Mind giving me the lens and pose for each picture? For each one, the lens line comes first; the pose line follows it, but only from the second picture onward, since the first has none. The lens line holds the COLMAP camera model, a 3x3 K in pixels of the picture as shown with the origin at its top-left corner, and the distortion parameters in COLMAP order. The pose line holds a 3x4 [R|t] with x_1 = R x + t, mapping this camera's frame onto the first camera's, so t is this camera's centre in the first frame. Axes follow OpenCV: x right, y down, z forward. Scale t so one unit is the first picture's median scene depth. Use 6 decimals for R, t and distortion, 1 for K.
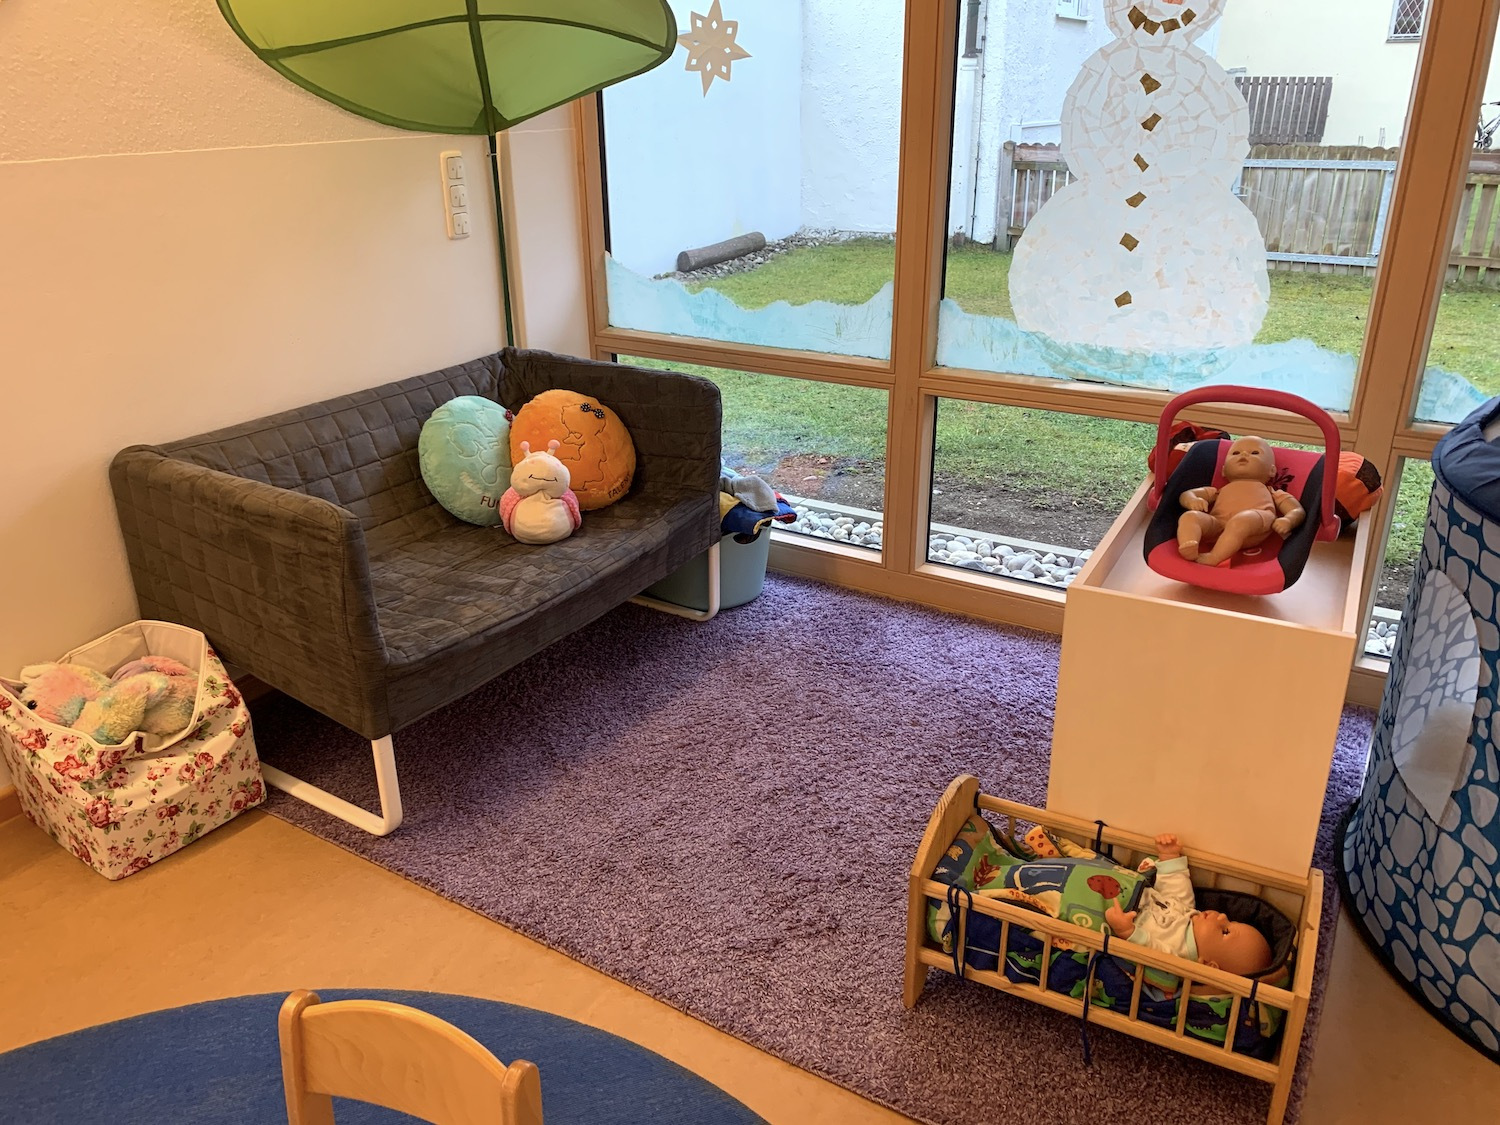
lens RADIAL K [[1149.5, 0, 742.5], [0, 1149.5, 568.4], [0, 0, 1]] dist [0.000615, 0.001178]
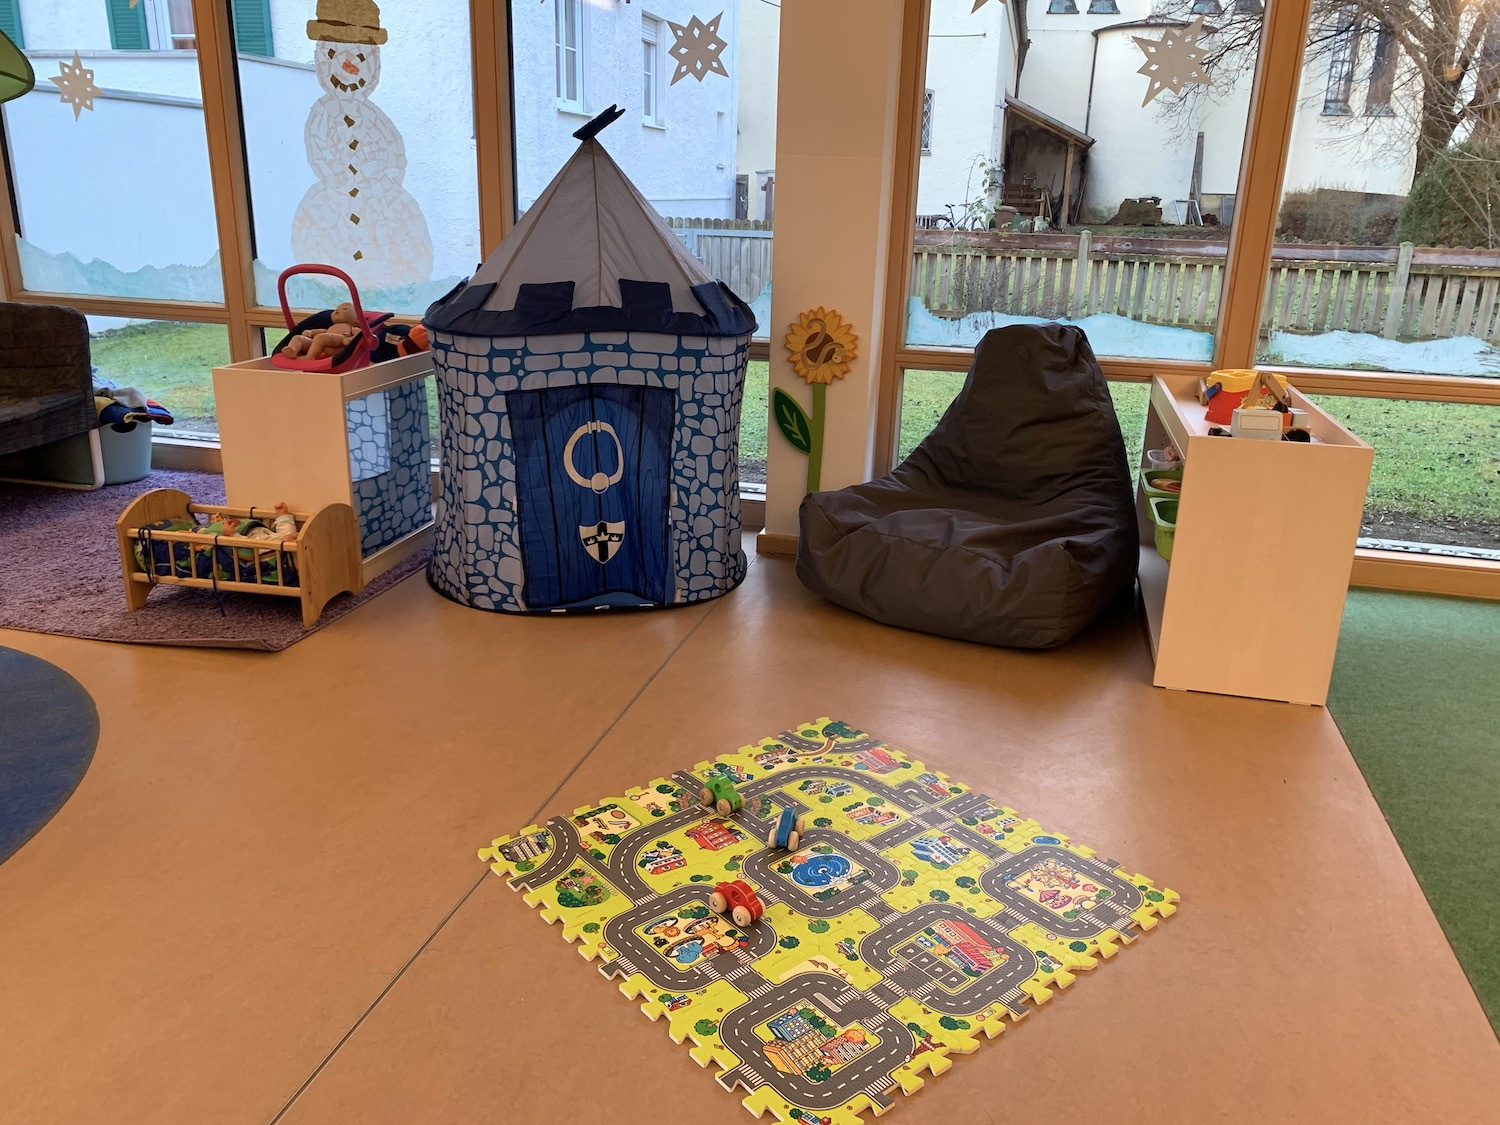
lens RADIAL K [[1149.5, 0, 764.1], [0, 1149.5, 560.7], [0, 0, 1]] dist [0.000615, 0.001178]
pose [[0.950318, -0.055252, 0.306339, 0.387267], [0.080204, 0.994355, -0.069465, 0.369997], [-0.300772, 0.090583, 0.949385, -0.691521]]
